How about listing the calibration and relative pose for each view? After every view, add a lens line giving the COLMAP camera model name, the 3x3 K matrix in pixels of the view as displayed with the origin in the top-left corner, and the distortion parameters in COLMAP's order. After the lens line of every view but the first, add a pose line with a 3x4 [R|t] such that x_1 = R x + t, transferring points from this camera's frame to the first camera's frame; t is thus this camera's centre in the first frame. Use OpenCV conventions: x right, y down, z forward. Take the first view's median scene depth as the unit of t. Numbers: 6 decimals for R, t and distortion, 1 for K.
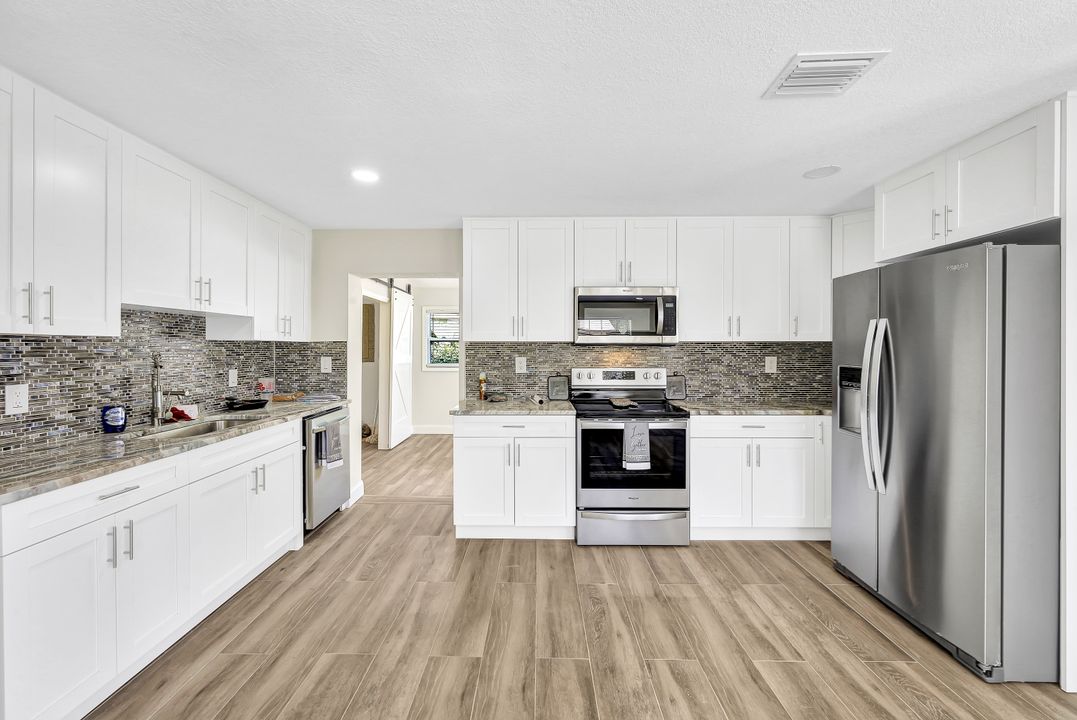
lens RADIAL K [[437.3, 0, 531.5], [0, 437.3, 349.6], [0, 0, 1]] dist [-0.001965, -0.000098]
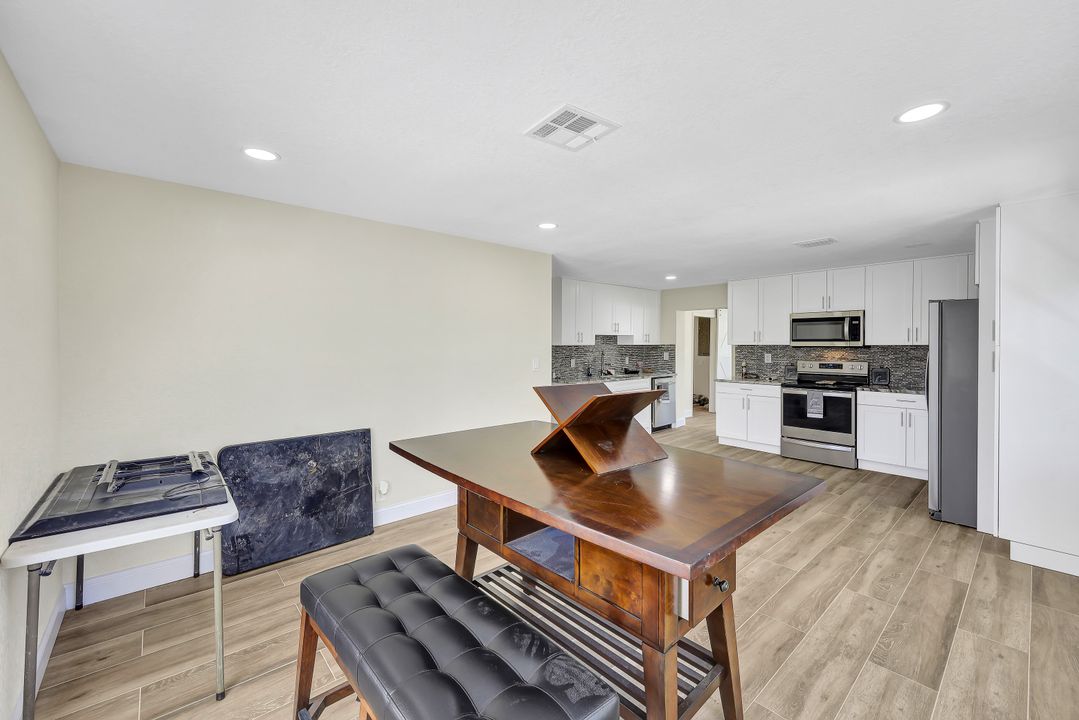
lens RADIAL K [[436.4, 0, 535.1], [0, 436.4, 346.9], [0, 0, 1]] dist [0.001134, 0.000055]
pose [[0.668303, 0.003303, -0.743882, 0.776034], [-0.001240, 0.999994, 0.003326, -0.016886], [0.743888, -0.001300, 0.668303, -0.992915]]
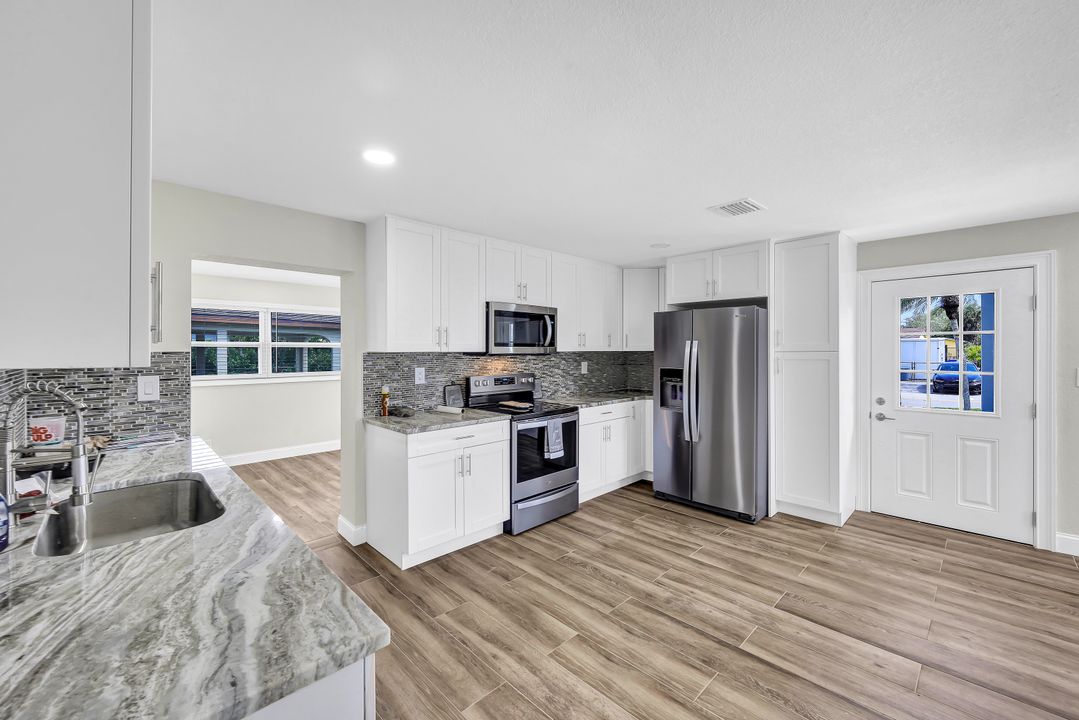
lens RADIAL K [[437.0, 0, 533.7], [0, 437.0, 350.5], [0, 0, 1]] dist [0.000592, 0.000184]
pose [[0.707231, -0.002045, 0.706979, -0.645187], [0.002626, 0.999997, 0.000265, -0.024249], [-0.706977, 0.001669, 0.707234, 0.174270]]
